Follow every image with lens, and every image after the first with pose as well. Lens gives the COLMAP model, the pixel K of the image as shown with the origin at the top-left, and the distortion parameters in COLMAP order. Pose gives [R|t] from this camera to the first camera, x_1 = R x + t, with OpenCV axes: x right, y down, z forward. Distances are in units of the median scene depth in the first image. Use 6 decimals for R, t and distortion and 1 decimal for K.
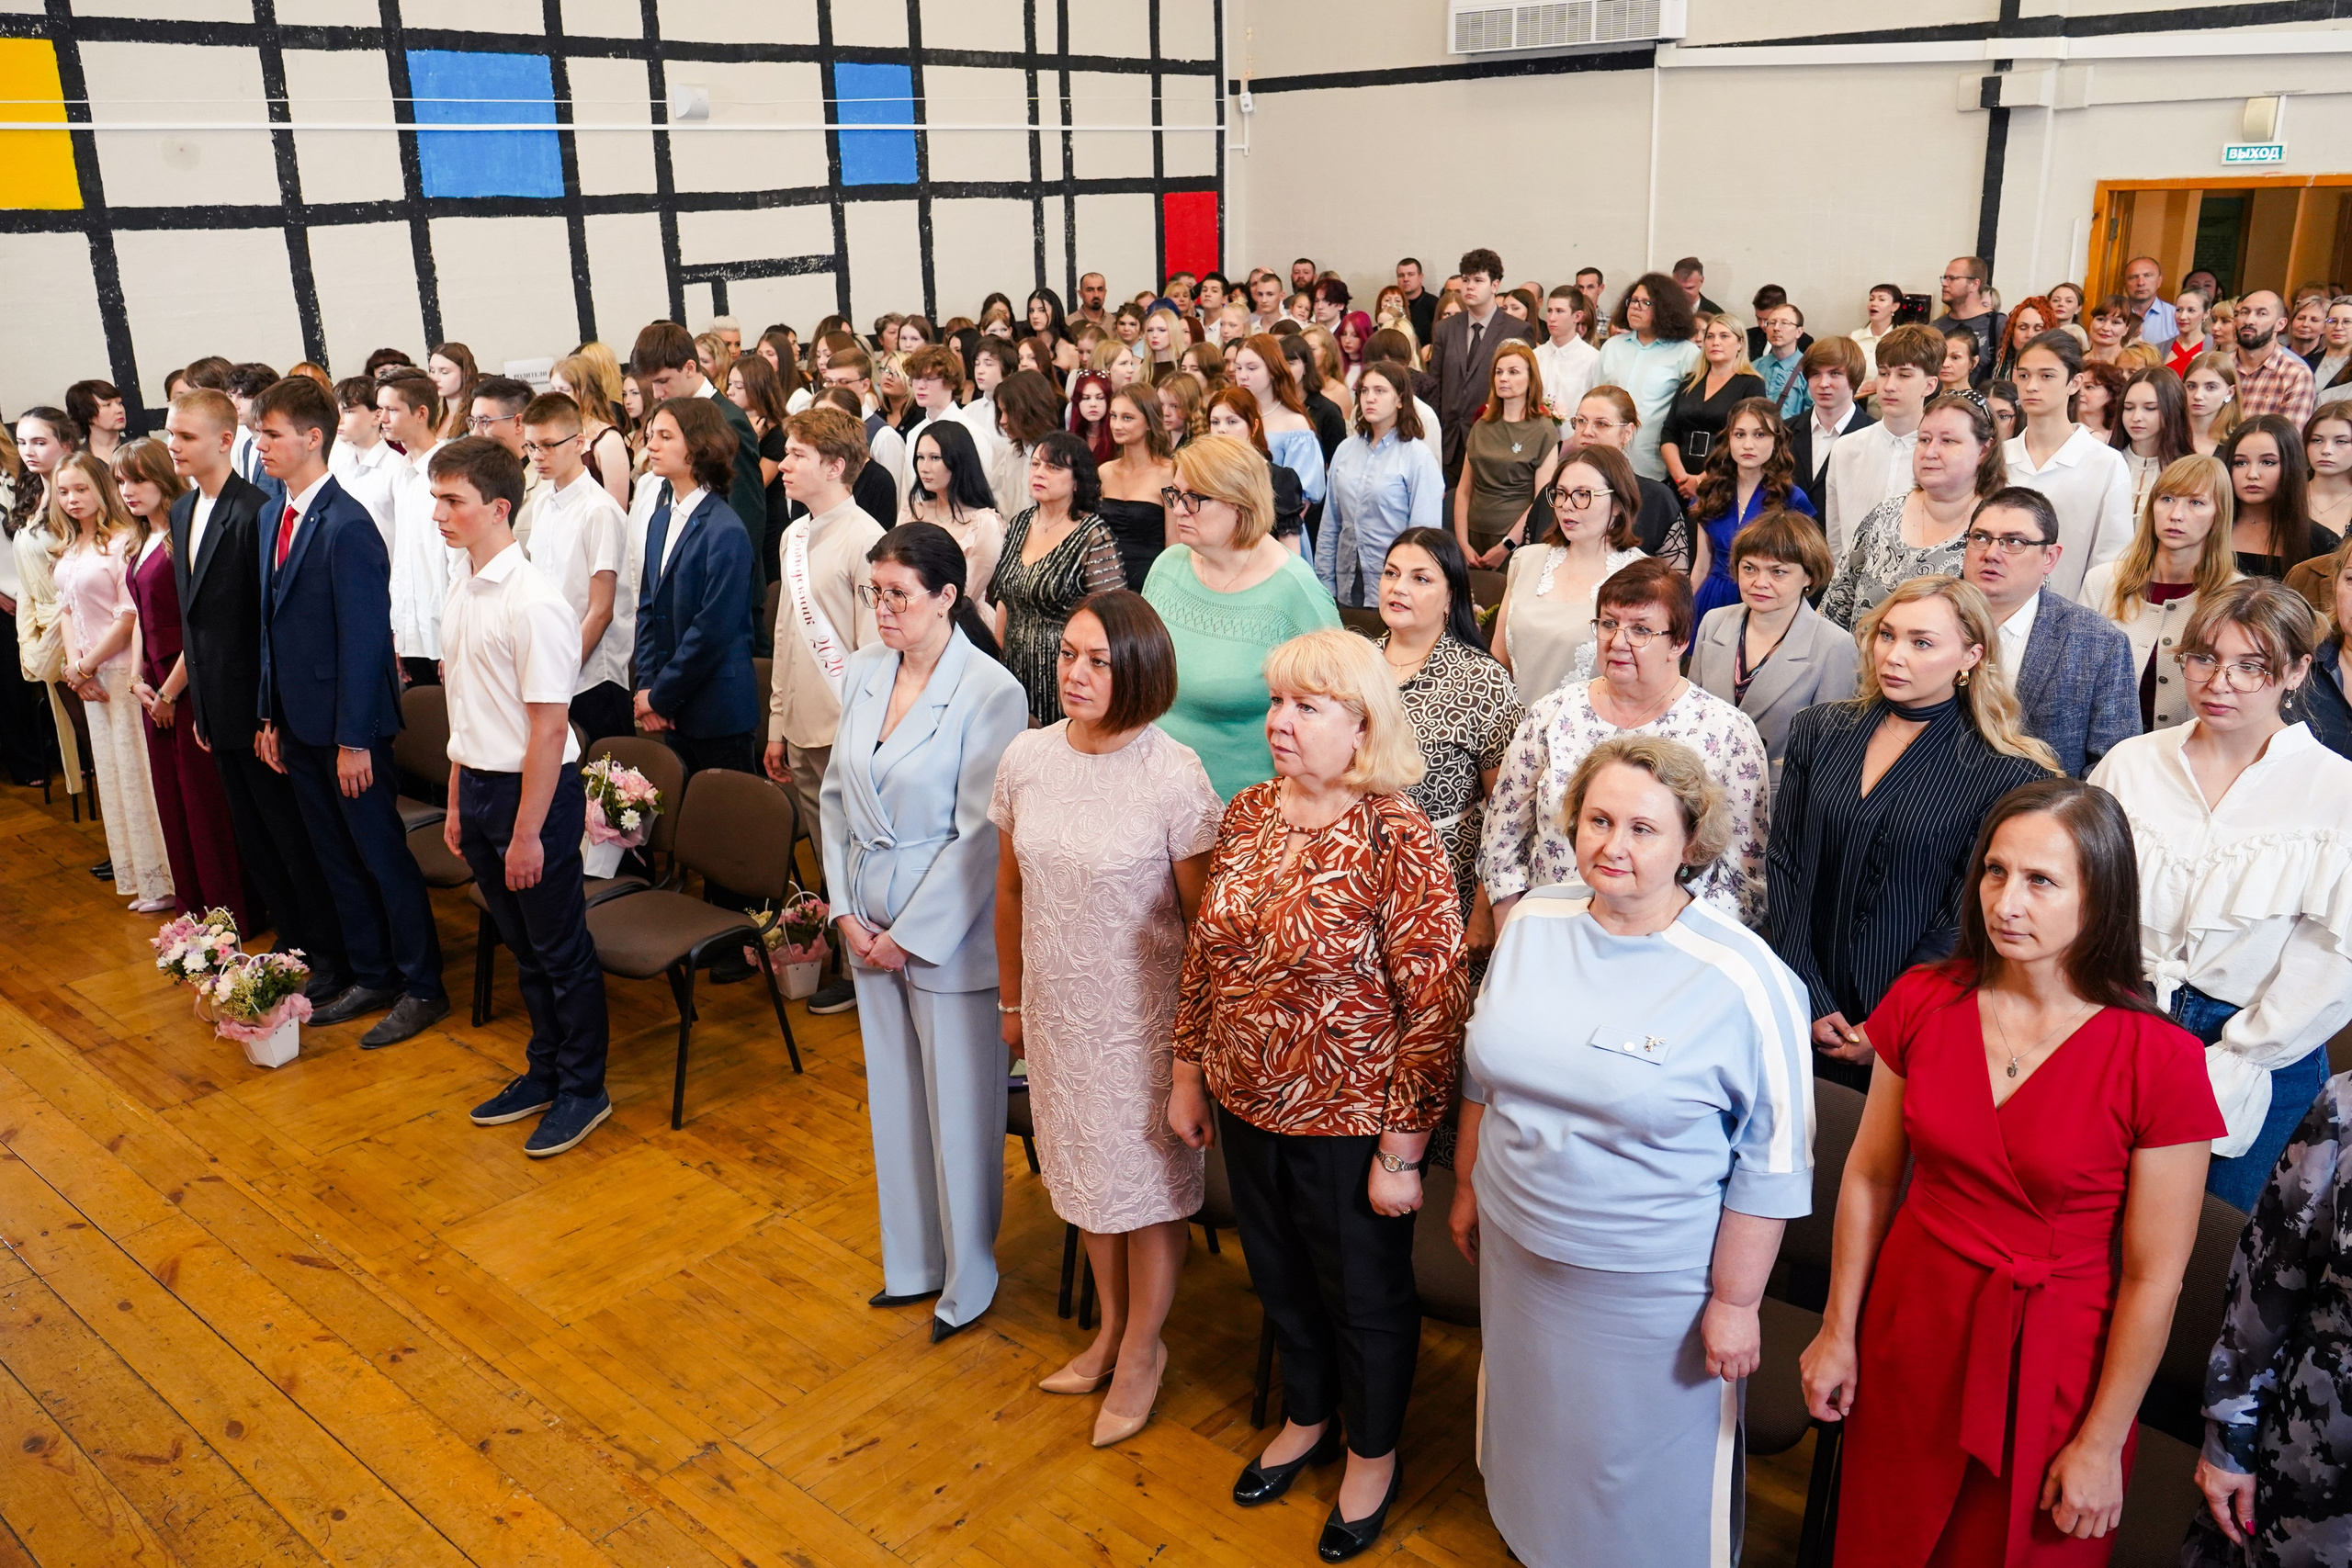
lens RADIAL K [[1912.6, 0, 1176.0], [0, 1912.6, 784.0], [0, 0, 1]] dist [-0.011174, 0.016415]
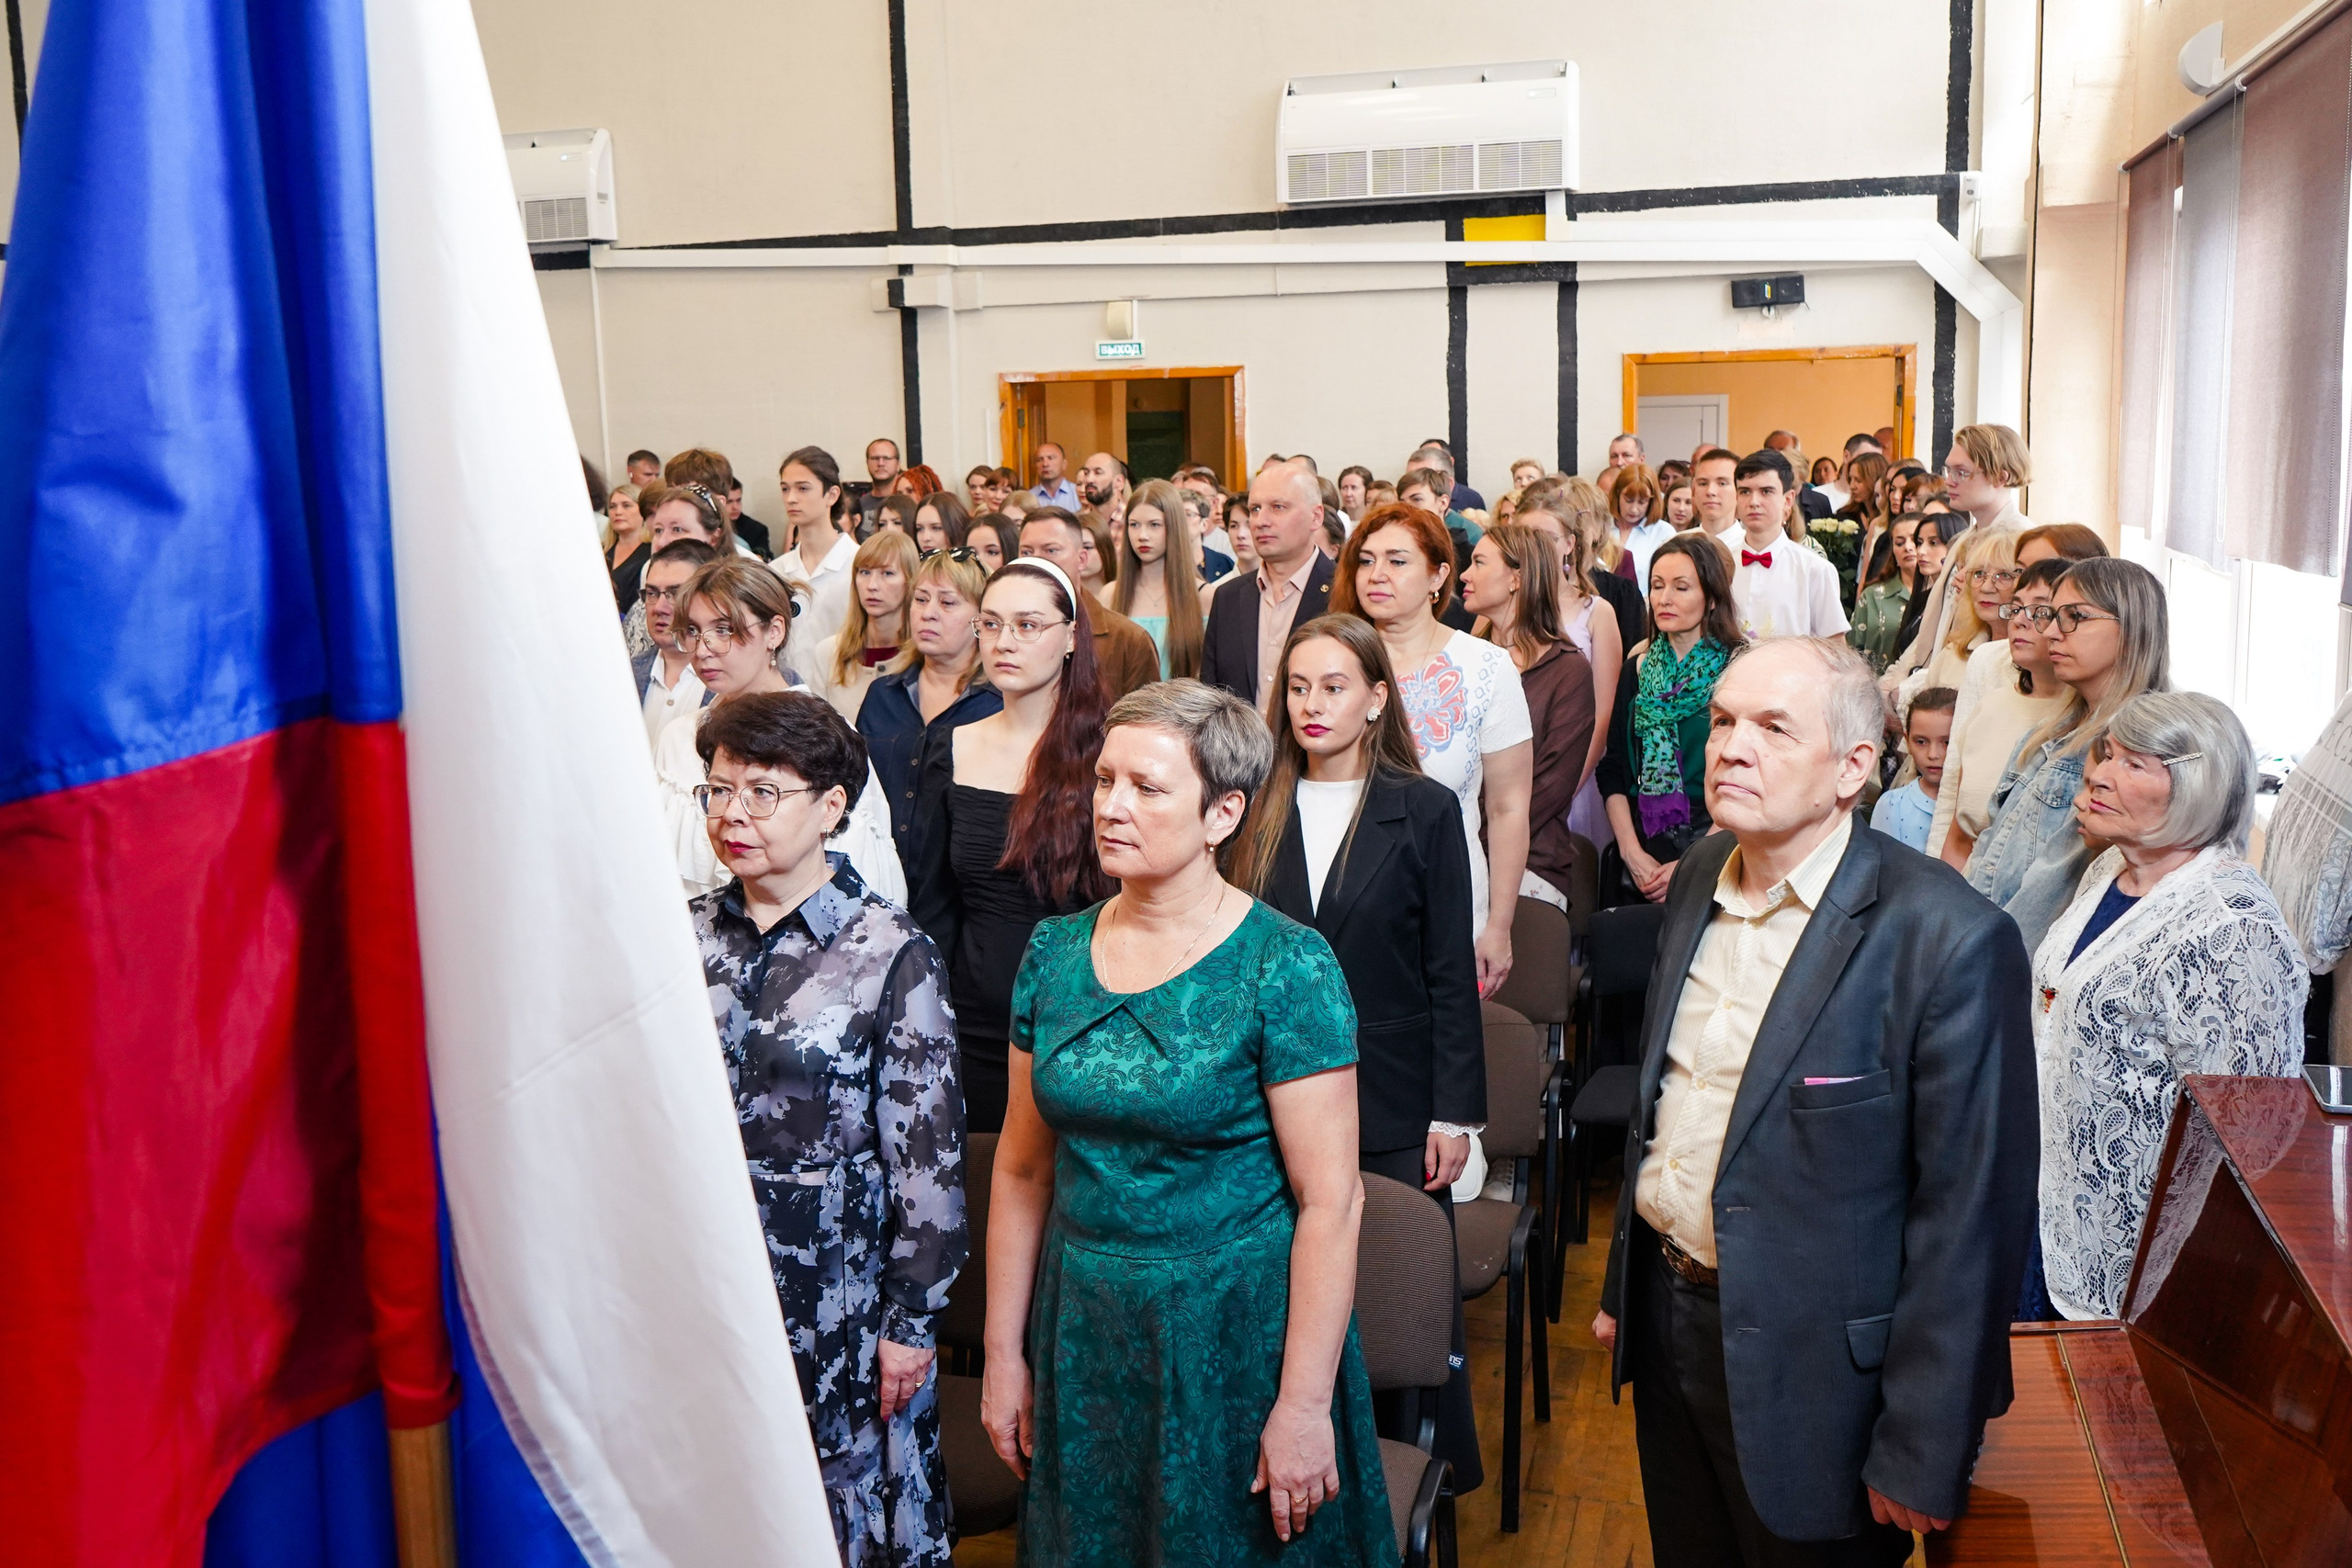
lens RADIAL K [[2007.4, 0, 1176.0], [0, 2007.4, 784.0], [0, 0, 1]] dist [-0.008249, 0.002138]
pose [[0.908760, -0.070574, 0.411307, 0.146878], [0.125722, 0.986106, -0.108573, 0.086564], [-0.397930, 0.150377, 0.905007, -0.067859]]
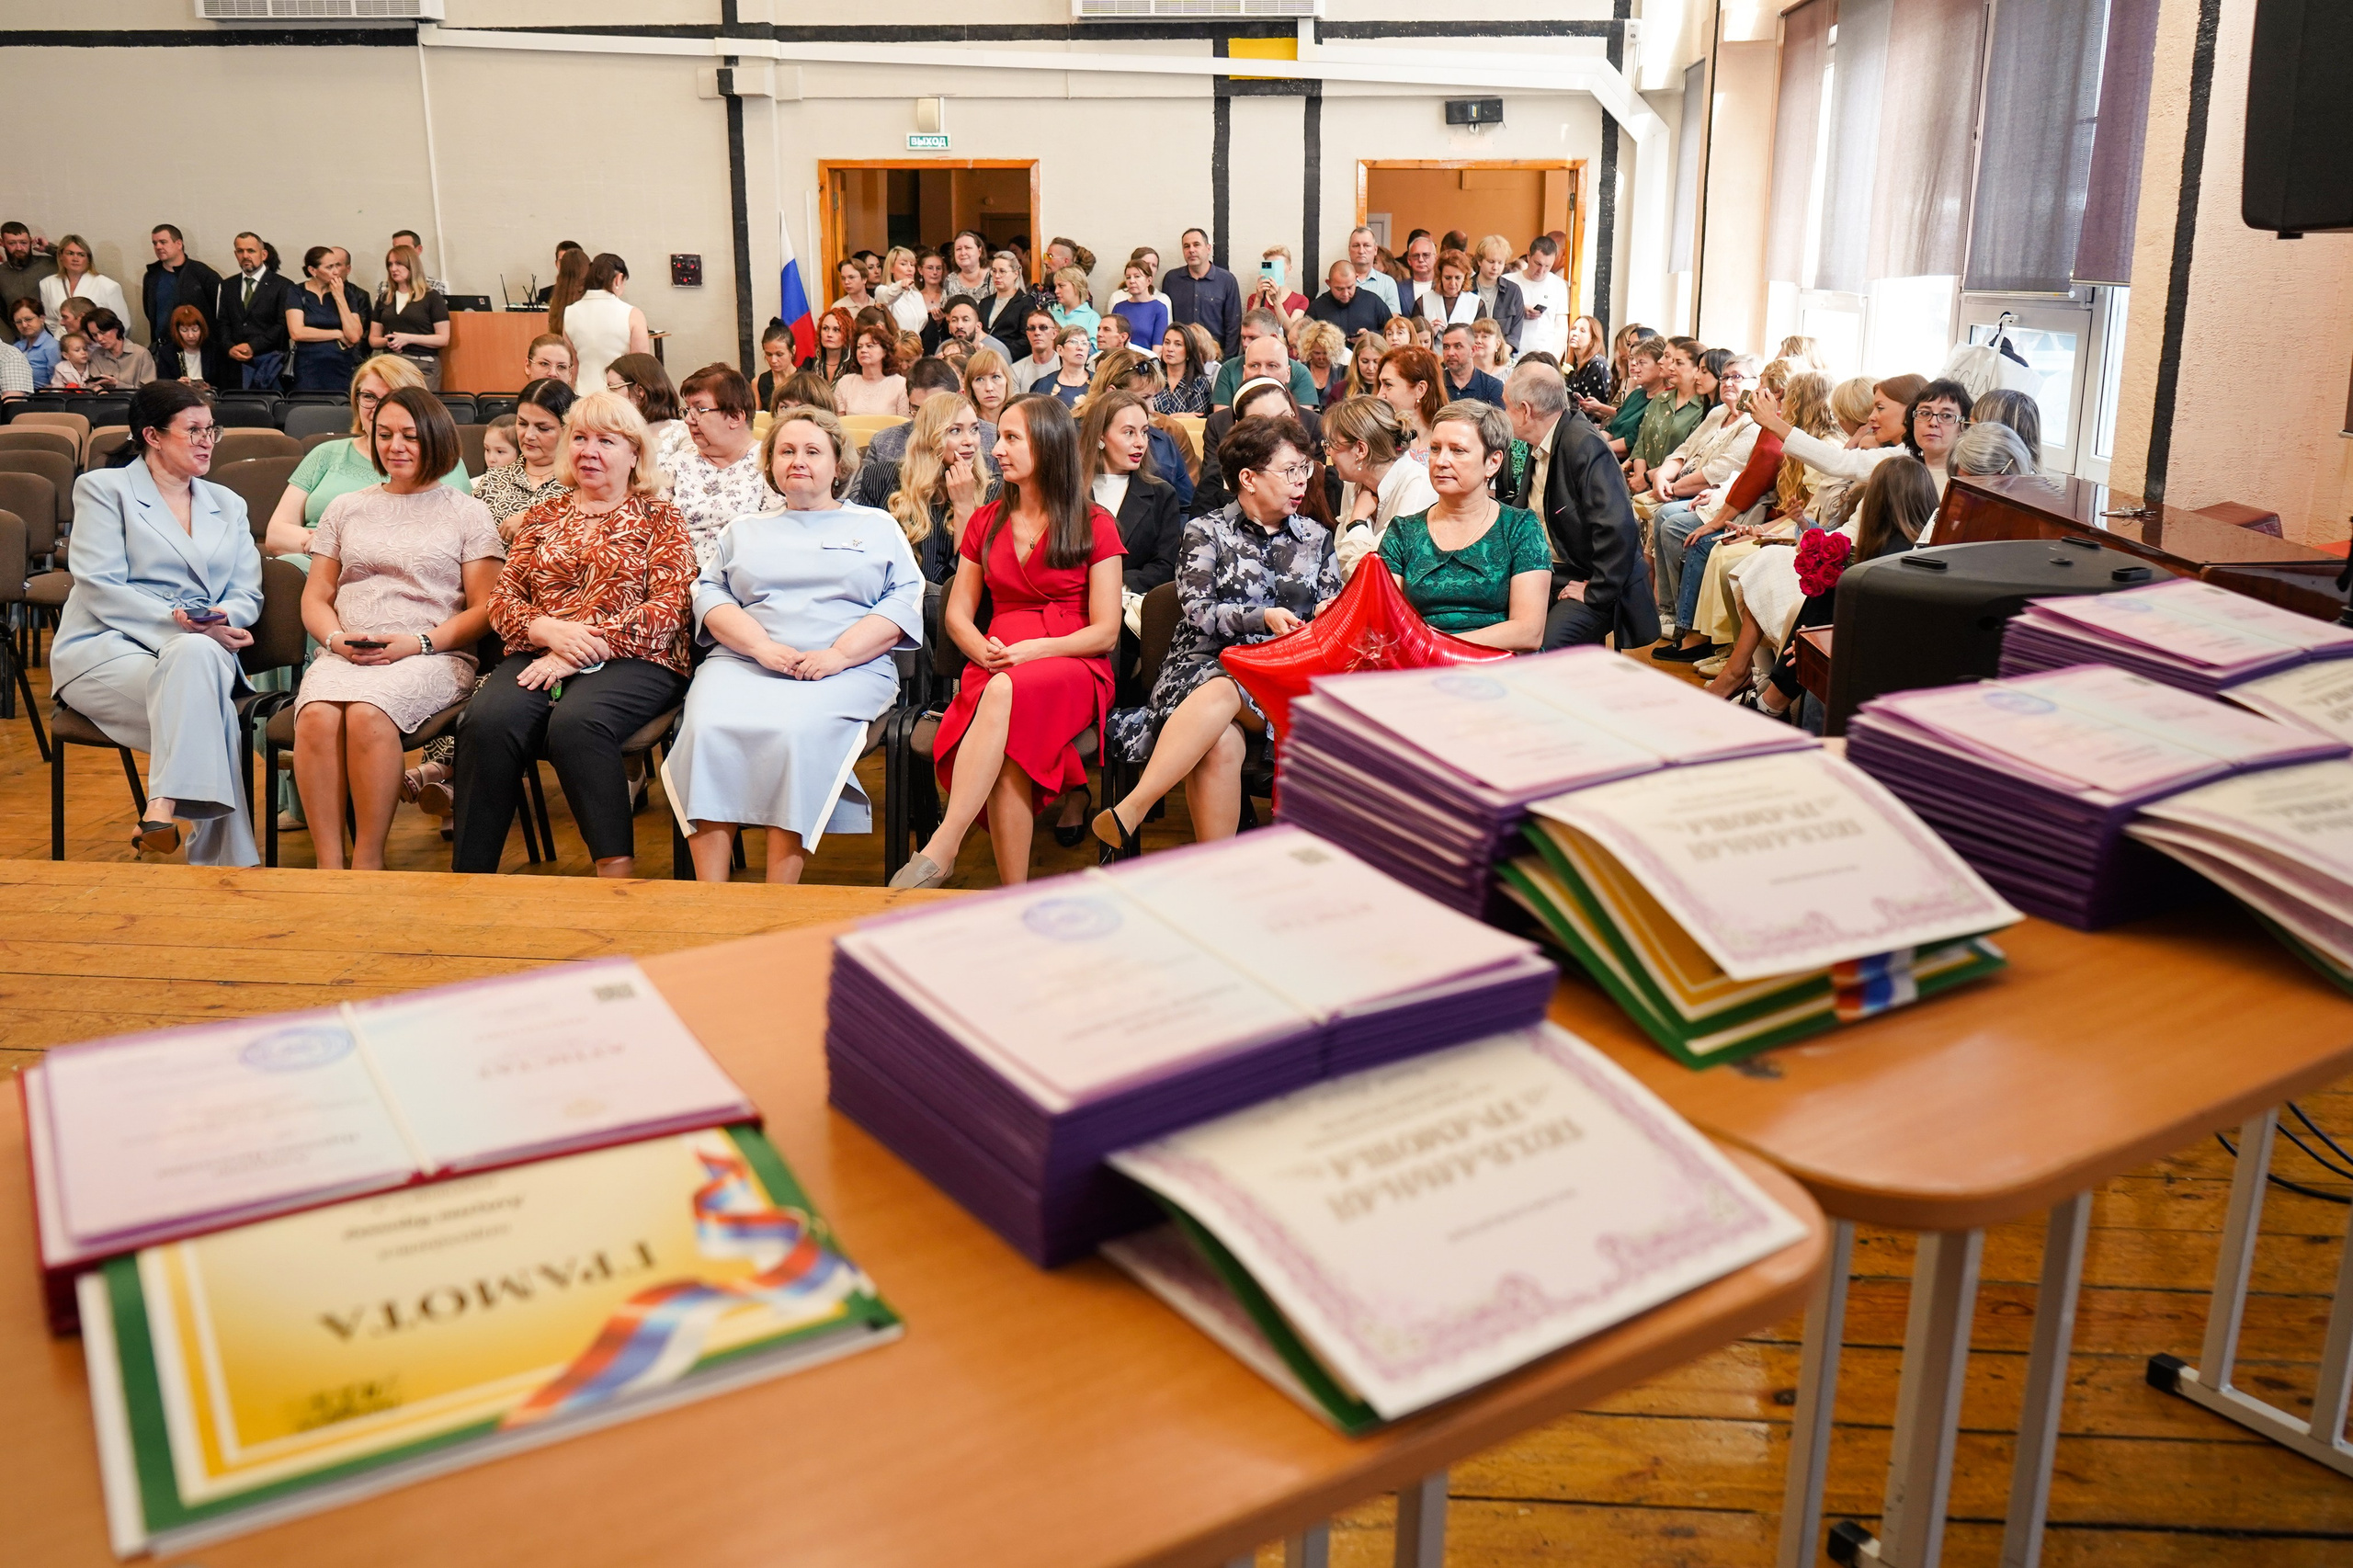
lens RADIAL K [[2054.6, 0, 1180.3], [0, 2054.6, 815.0], [0, 0, 1]] dist [0.000899, 0.006657]
pose [[0.795821, -0.156195, 0.585040, -0.291297], [0.161198, 0.985943, 0.043954, 0.134170], [-0.583682, 0.059328, 0.809812, -0.309916]]
